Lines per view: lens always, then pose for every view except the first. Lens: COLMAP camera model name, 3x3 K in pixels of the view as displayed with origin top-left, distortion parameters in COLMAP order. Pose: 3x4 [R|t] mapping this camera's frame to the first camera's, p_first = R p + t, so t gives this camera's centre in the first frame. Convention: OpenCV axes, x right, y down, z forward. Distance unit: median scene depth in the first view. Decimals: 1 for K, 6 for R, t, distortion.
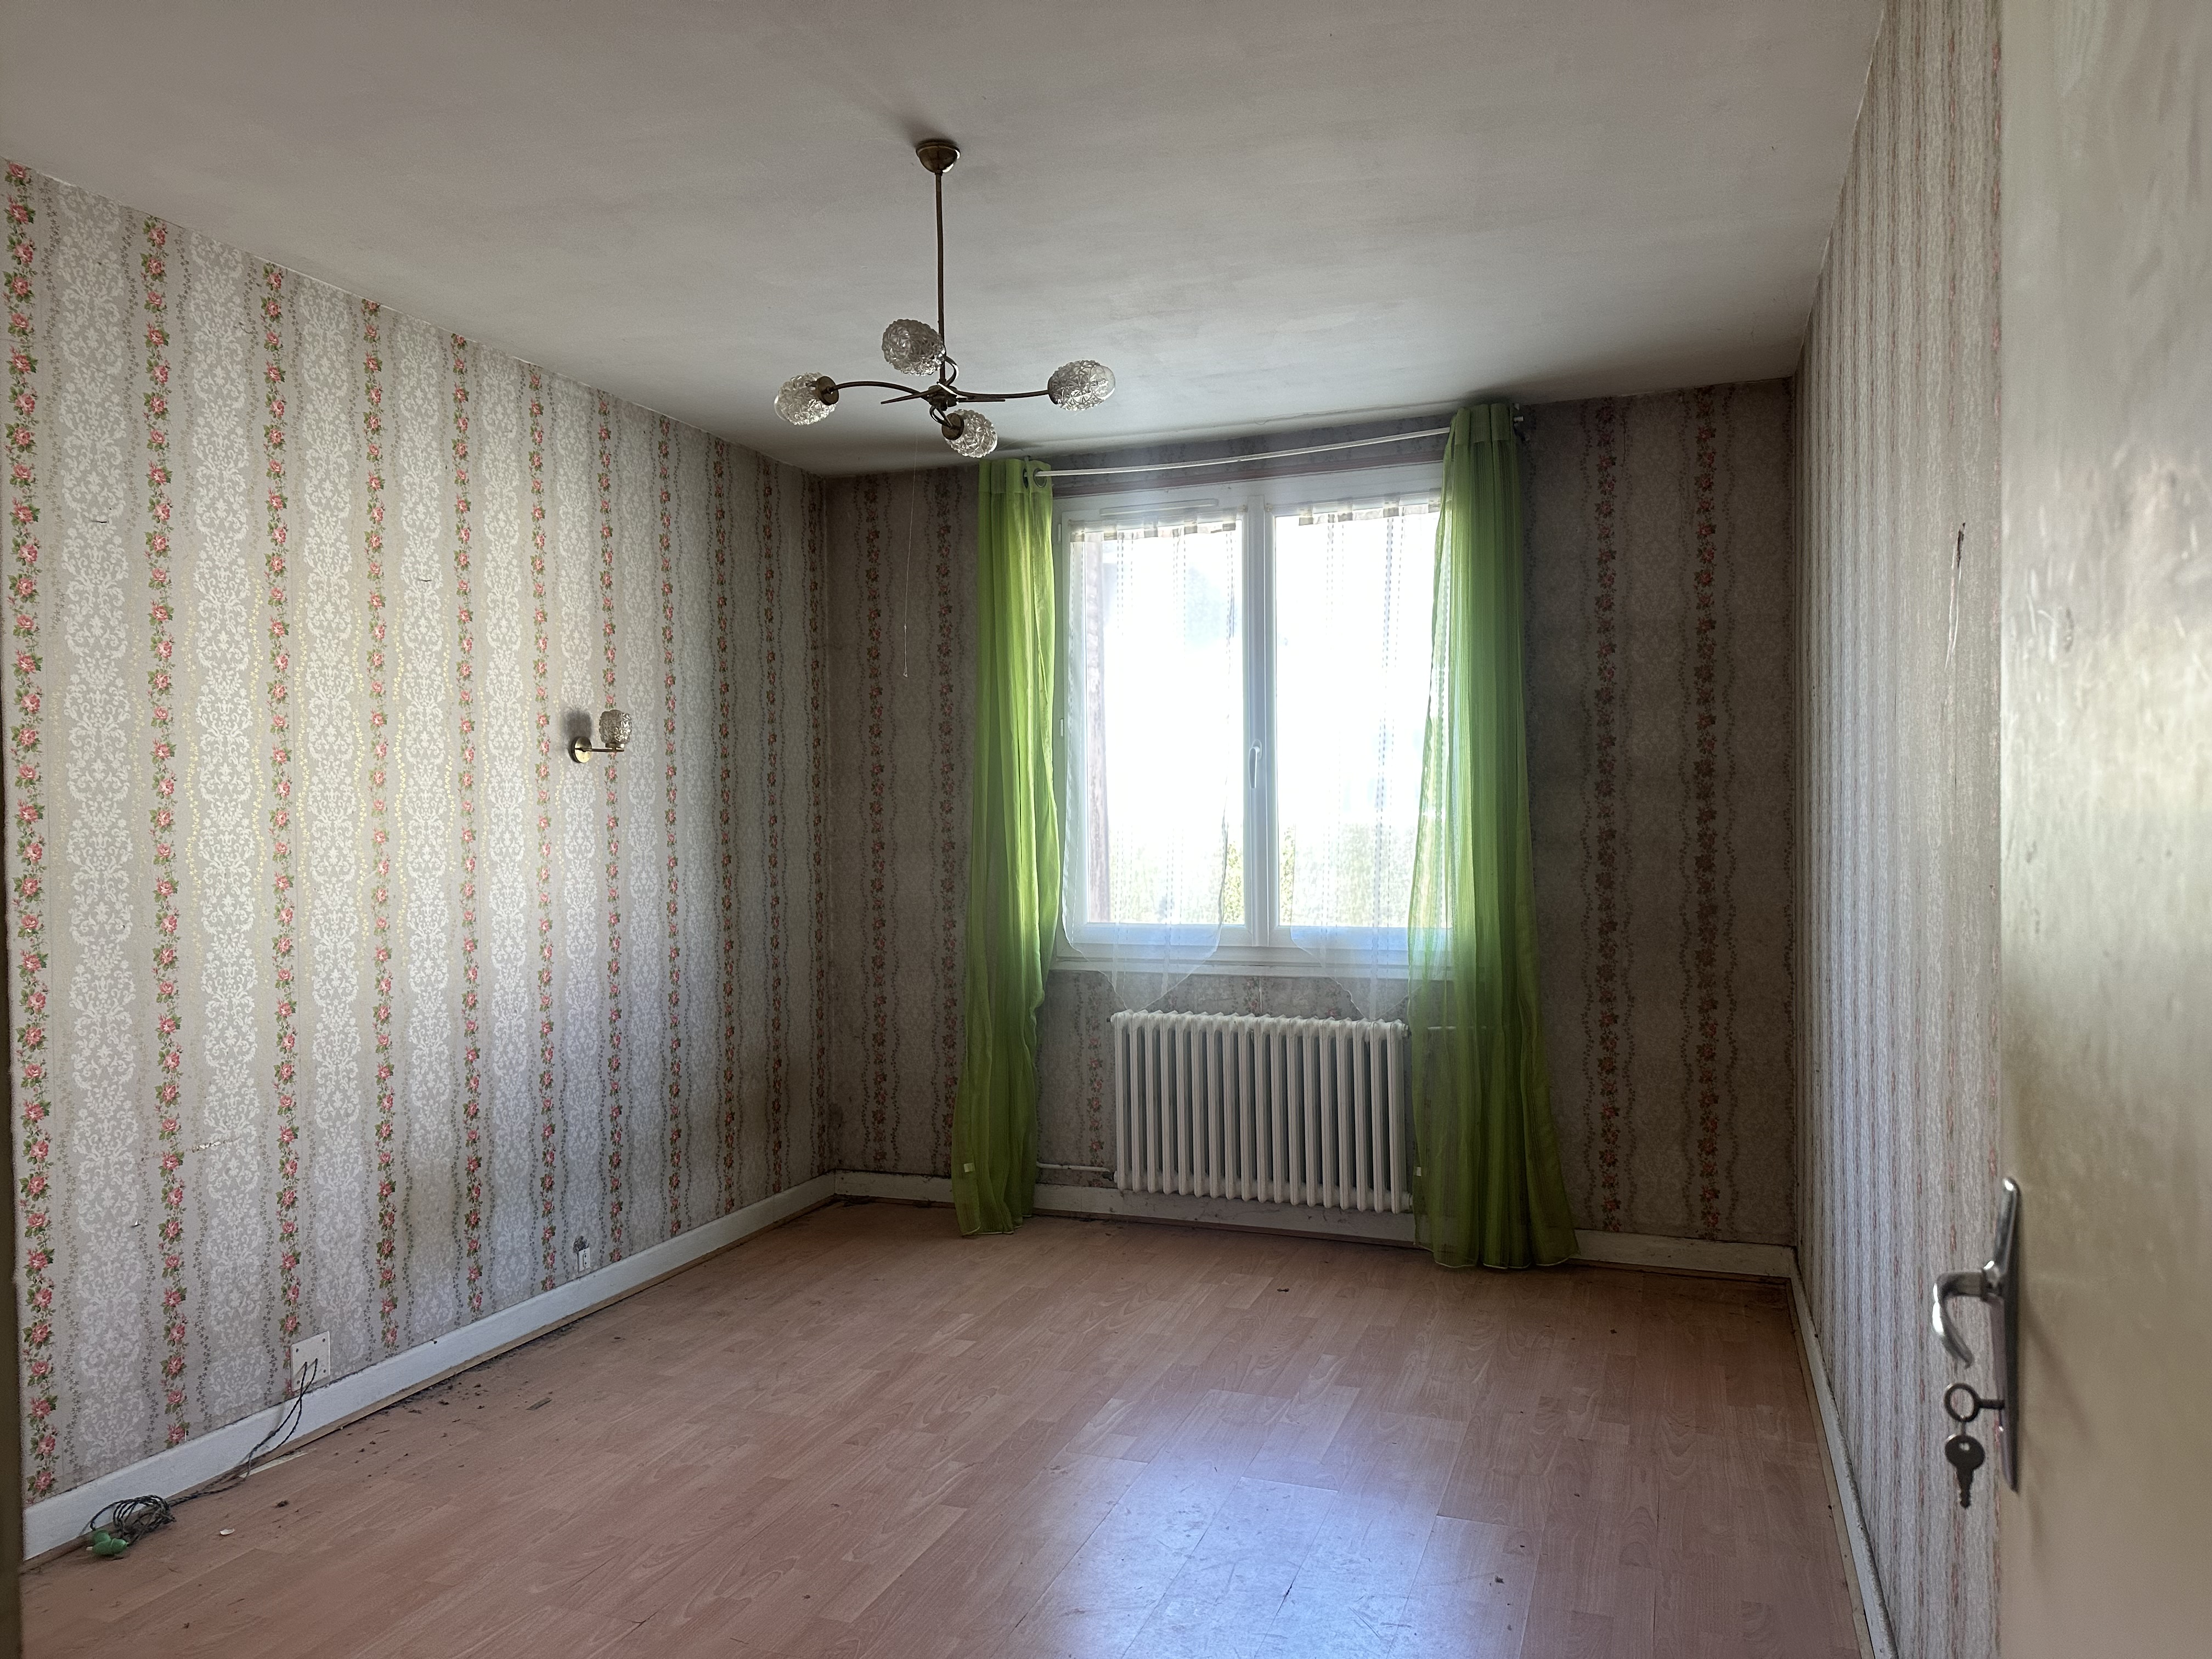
lens RADIAL K [[1540.8, 0, 1098.1], [0, 1540.8, 837.9], [0, 0, 1]] dist [0.068073, -0.077079]
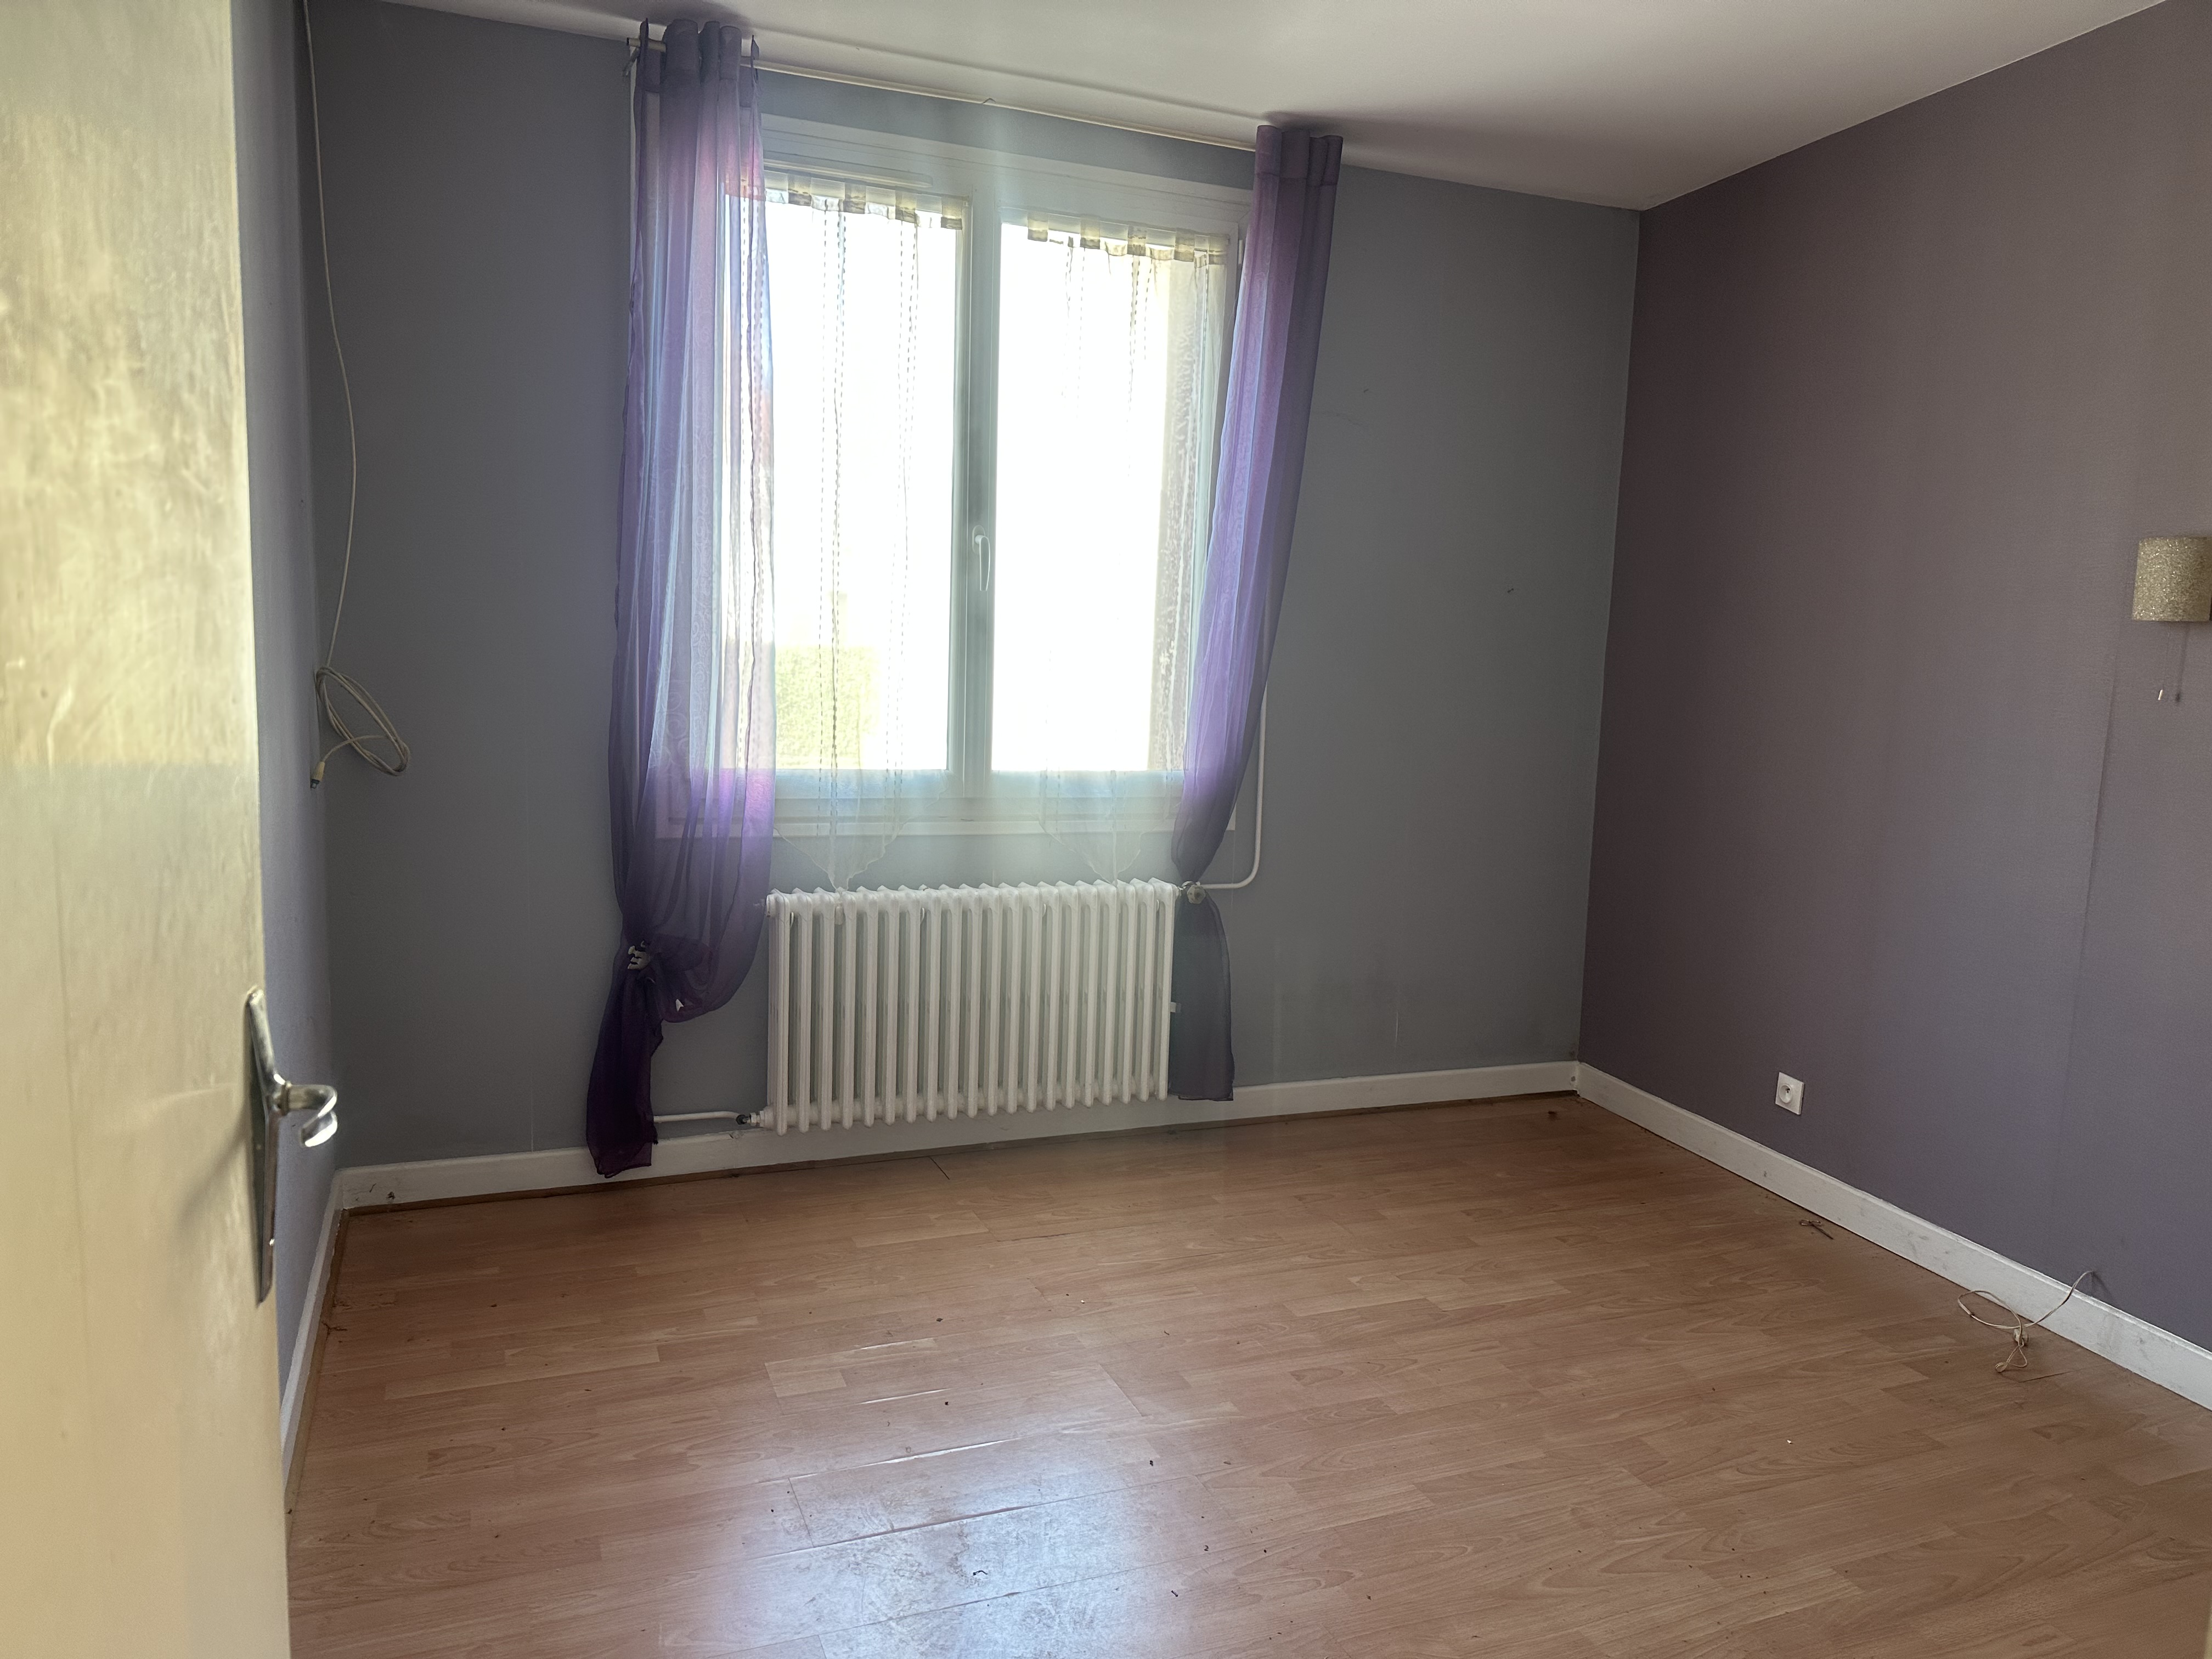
lens RADIAL K [[1540.8, 0, 1104.1], [0, 1540.8, 831.0], [0, 0, 1]] dist [0.068073, -0.077079]
pose [[0.739375, -0.037776, 0.672233, -0.370978], [-0.024522, 0.996252, 0.082955, 0.022248], [-0.672847, -0.077820, 0.735677, 0.395685]]
